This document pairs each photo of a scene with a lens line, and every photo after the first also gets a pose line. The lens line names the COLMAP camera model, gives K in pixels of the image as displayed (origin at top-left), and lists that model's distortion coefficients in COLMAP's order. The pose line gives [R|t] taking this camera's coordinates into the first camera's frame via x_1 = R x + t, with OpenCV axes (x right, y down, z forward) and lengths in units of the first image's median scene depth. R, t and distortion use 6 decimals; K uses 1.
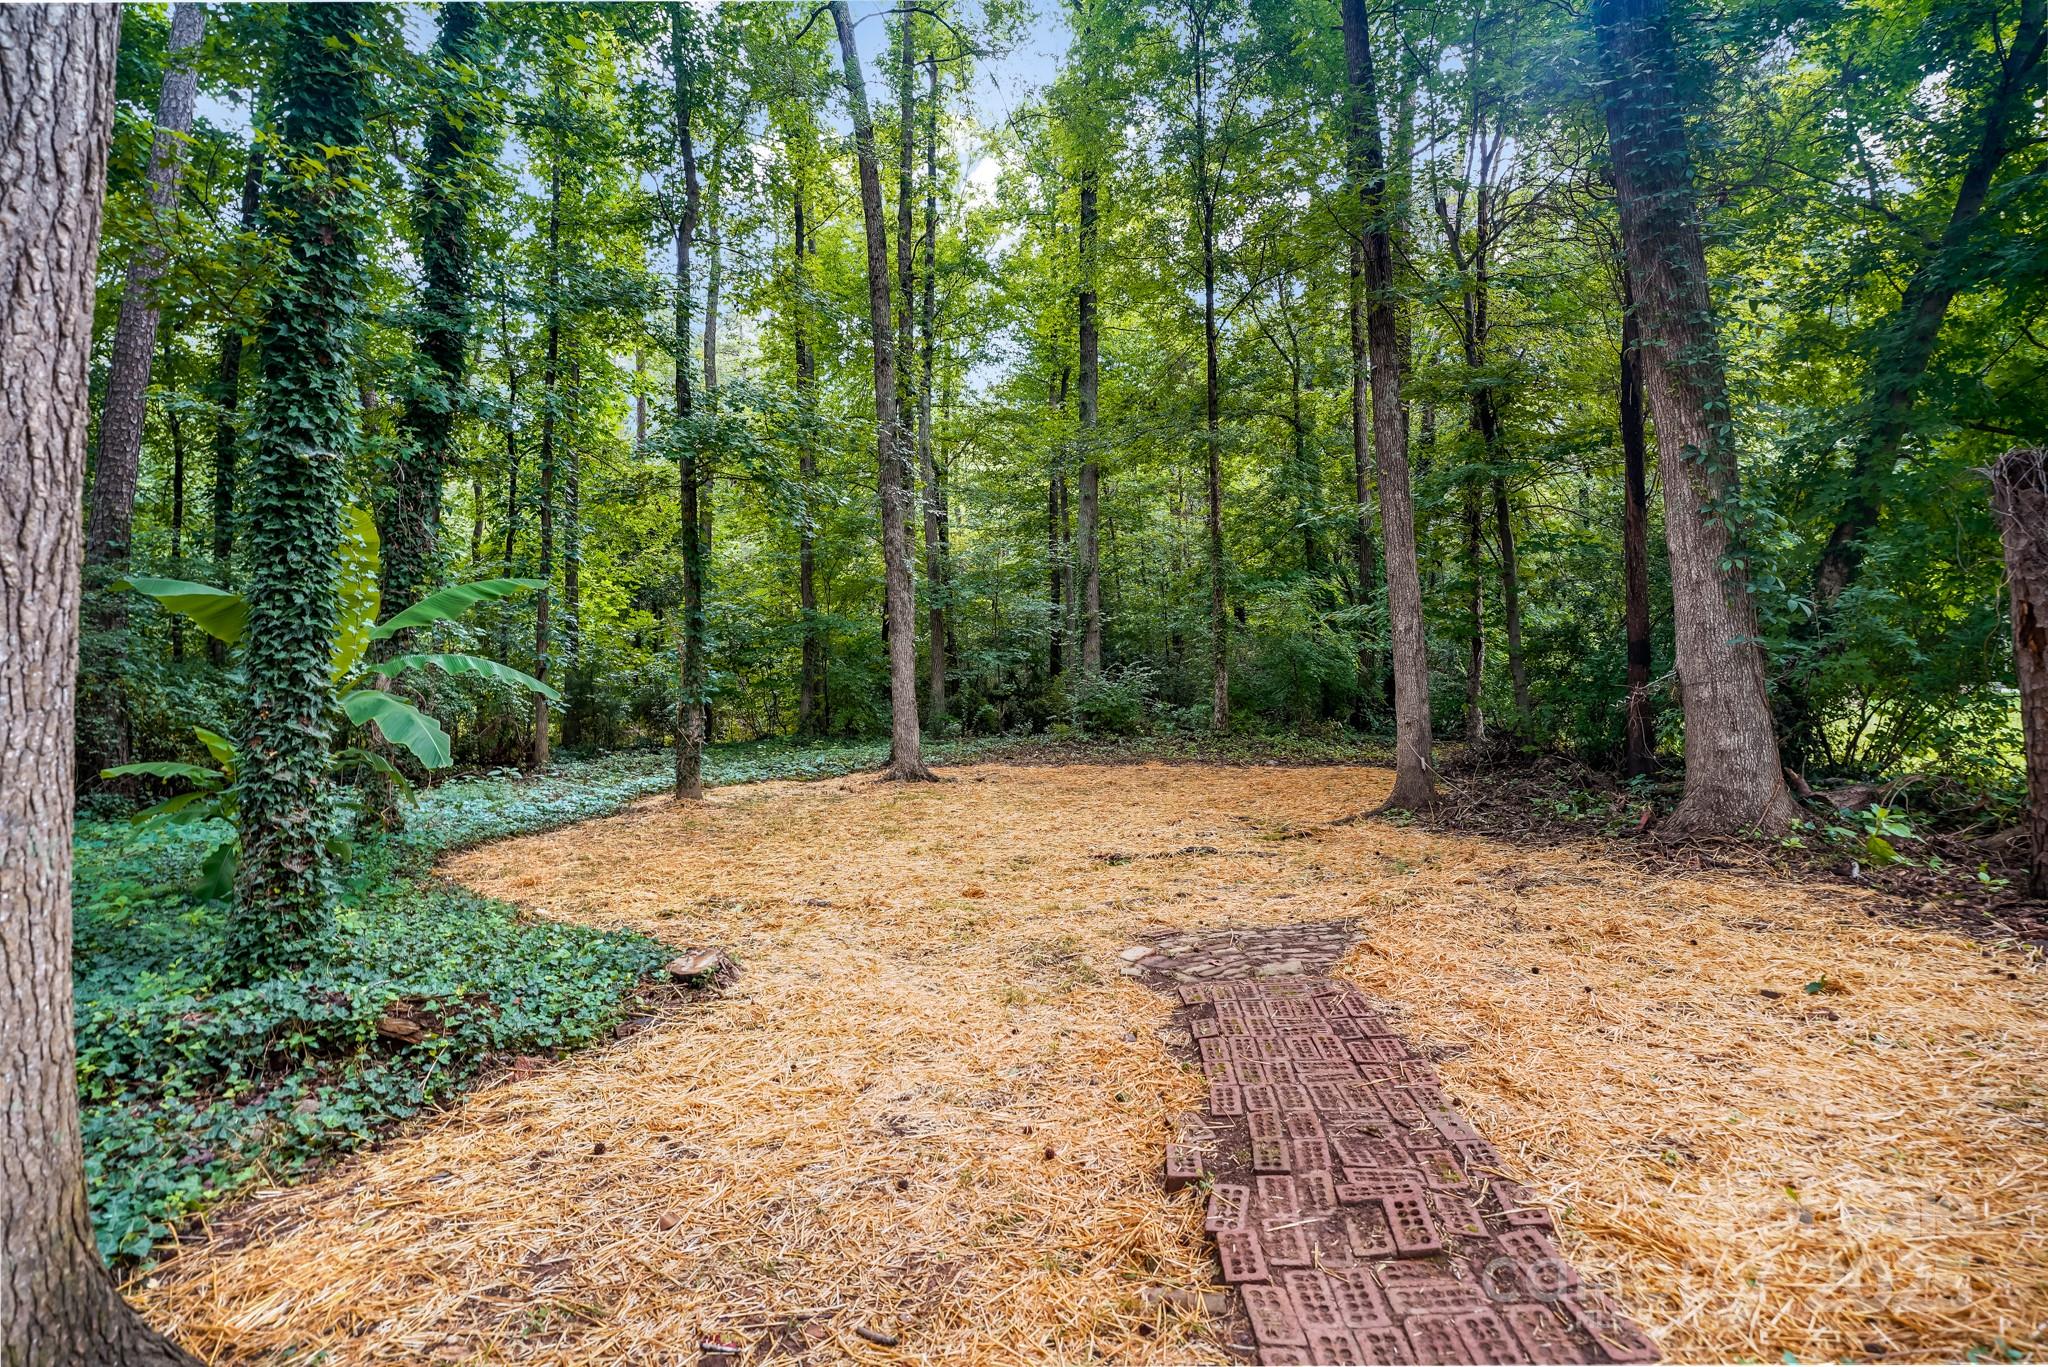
lens RADIAL K [[957.8, 0, 1023.6], [0, 957.8, 687.8], [0, 0, 1]] dist [-0.092541, 0.032561]
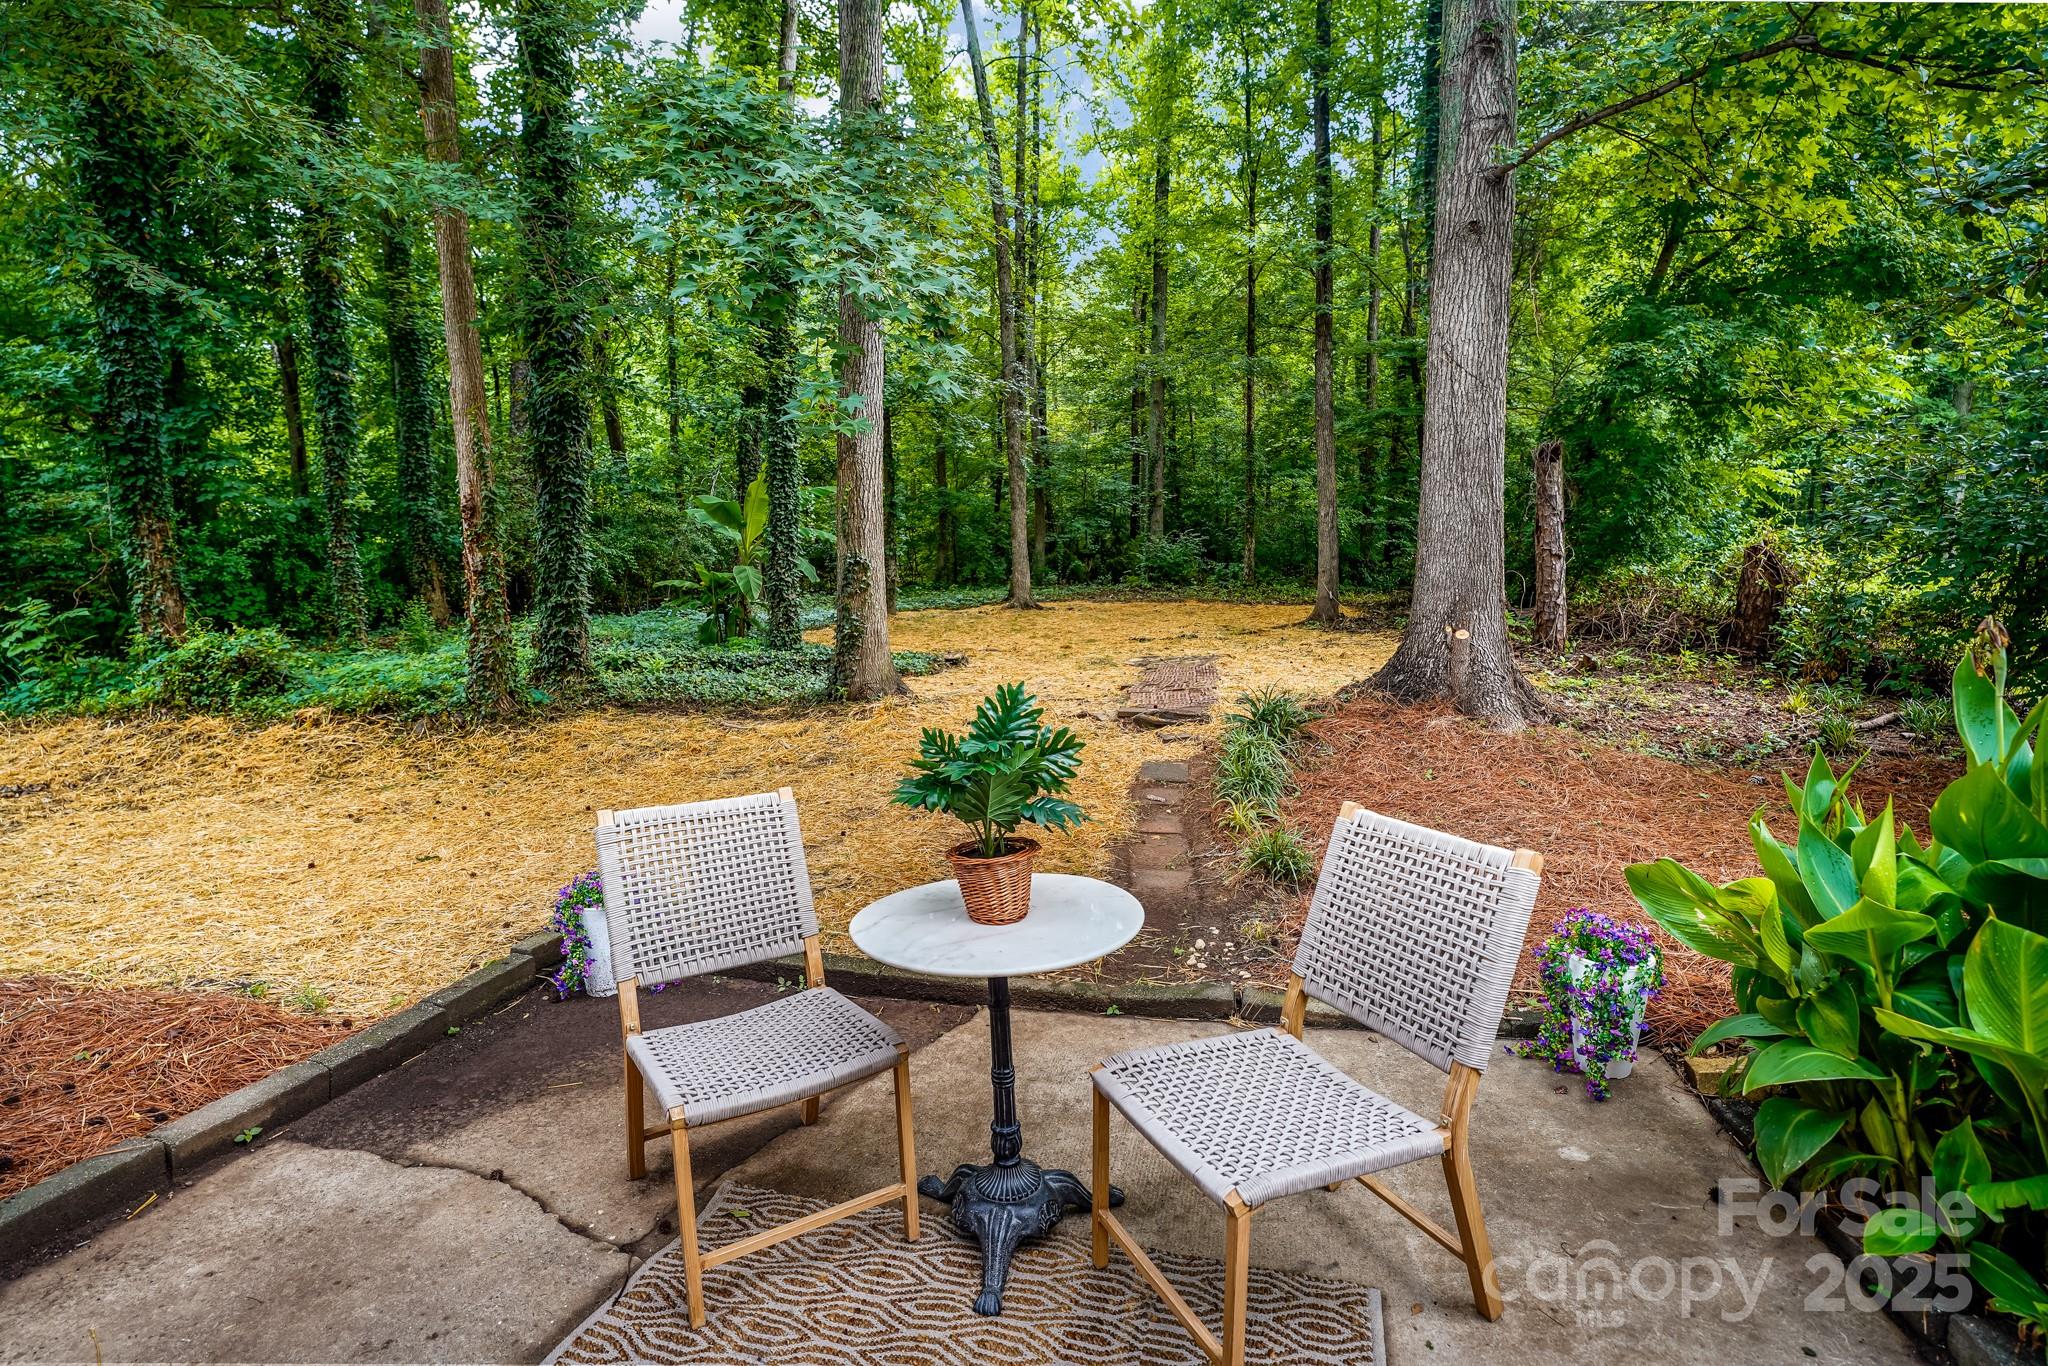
lens RADIAL K [[957.8, 0, 1023.6], [0, 957.8, 687.3], [0, 0, 1]] dist [-0.092541, 0.032561]
pose [[0.995293, 0.022275, -0.094313, 0.022675], [-0.008595, 0.989678, 0.143050, 0.003542], [0.096526, -0.141566, 0.985212, -0.450149]]
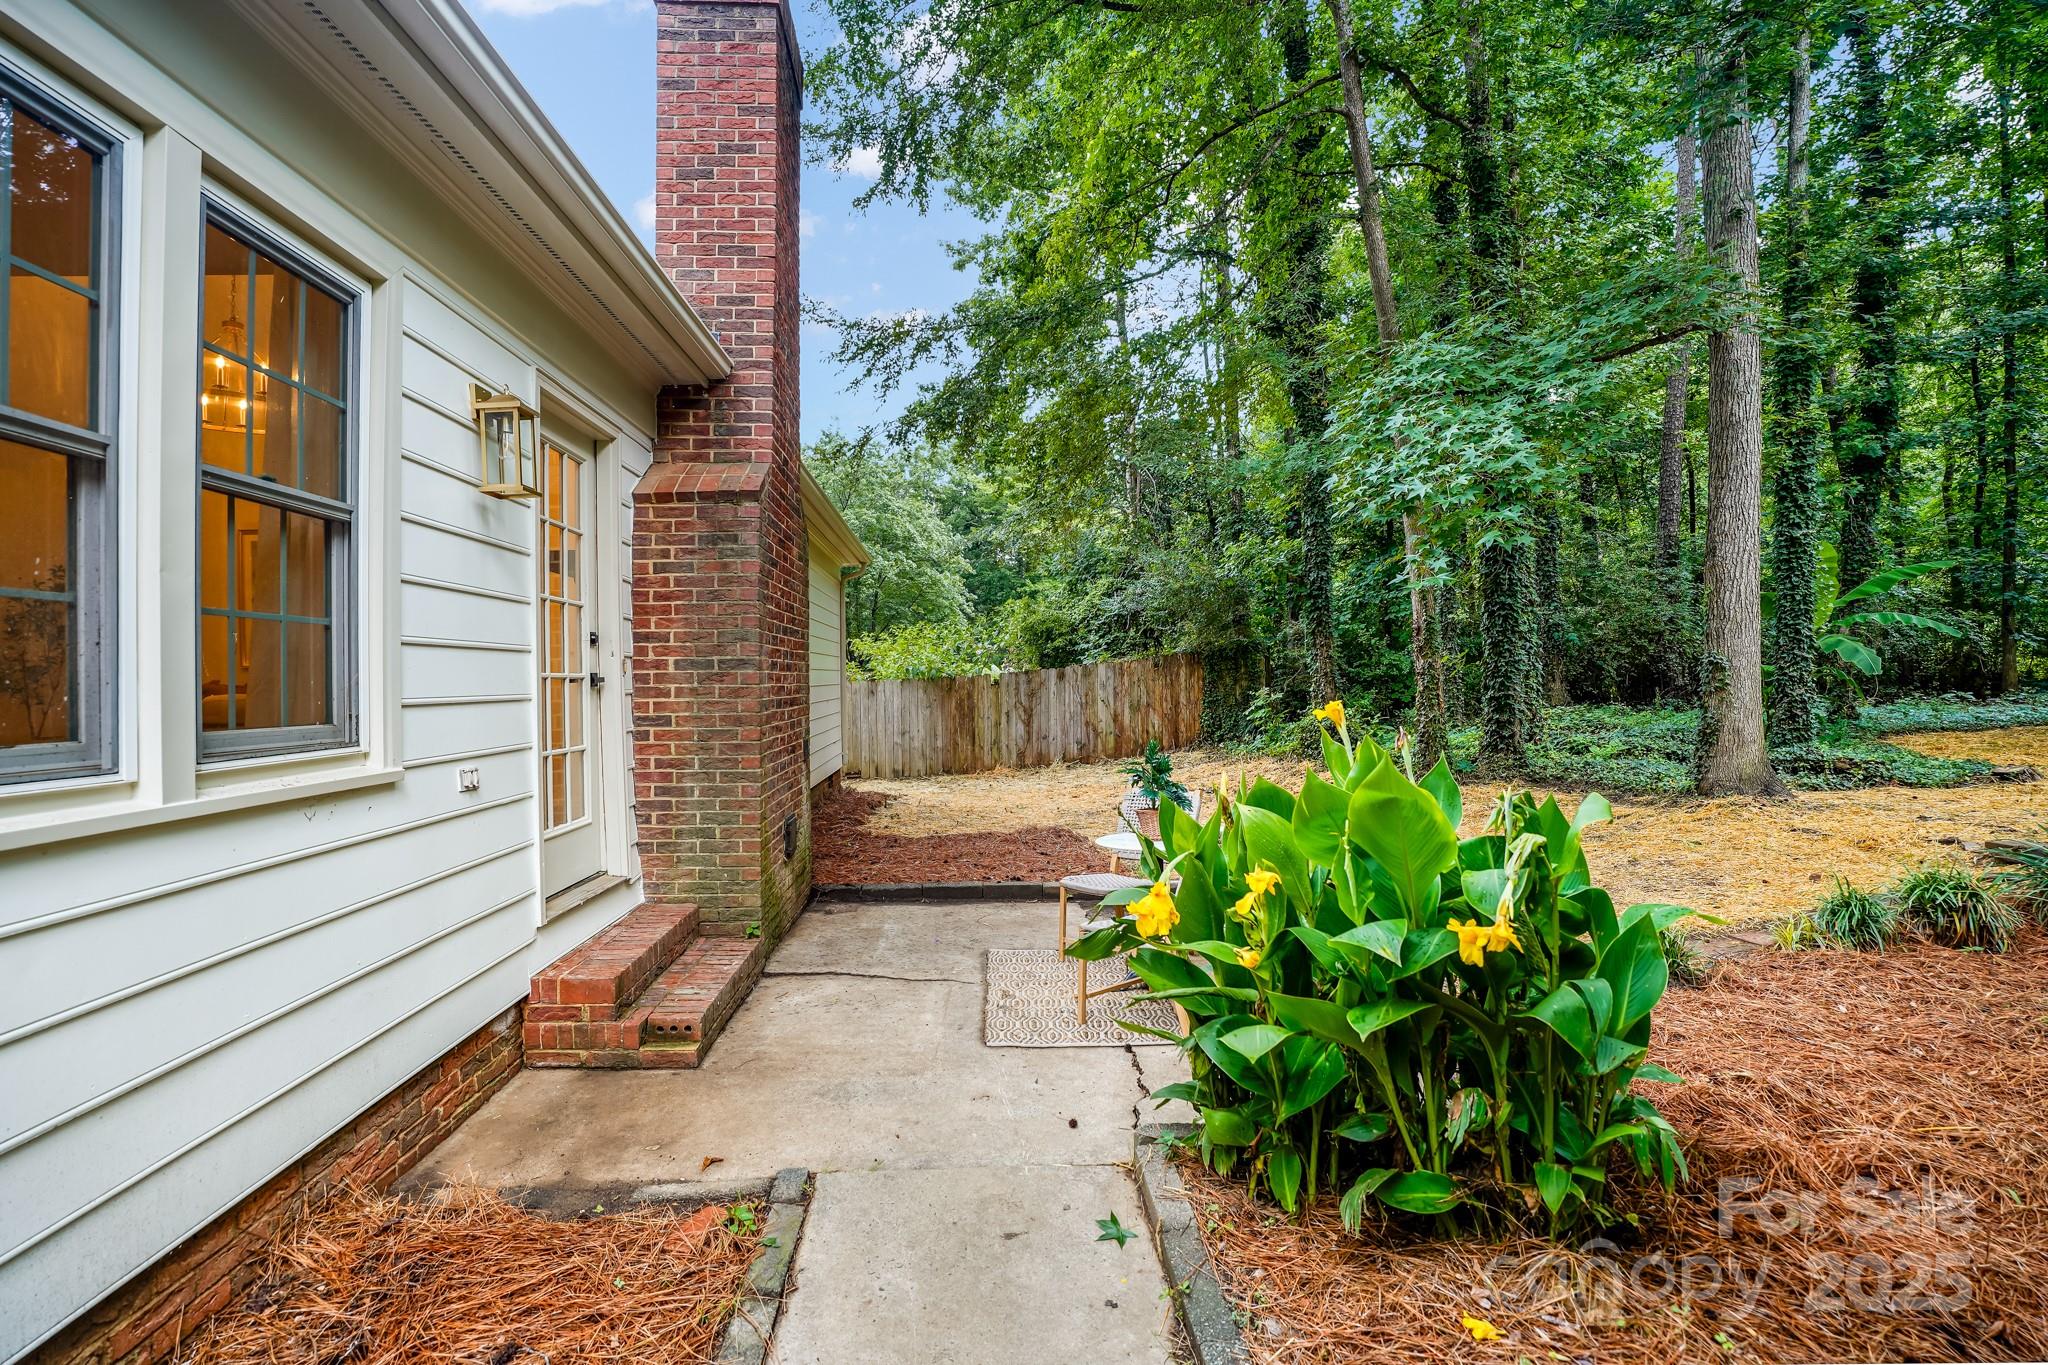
lens RADIAL K [[957.8, 0, 1023.6], [0, 957.8, 686.8], [0, 0, 1]] dist [-0.092541, 0.032561]
pose [[0.214124, 0.016517, -0.976667, 0.310260], [0.043120, 0.998723, 0.026344, -0.004955], [0.975854, -0.047754, 0.213138, -0.422138]]
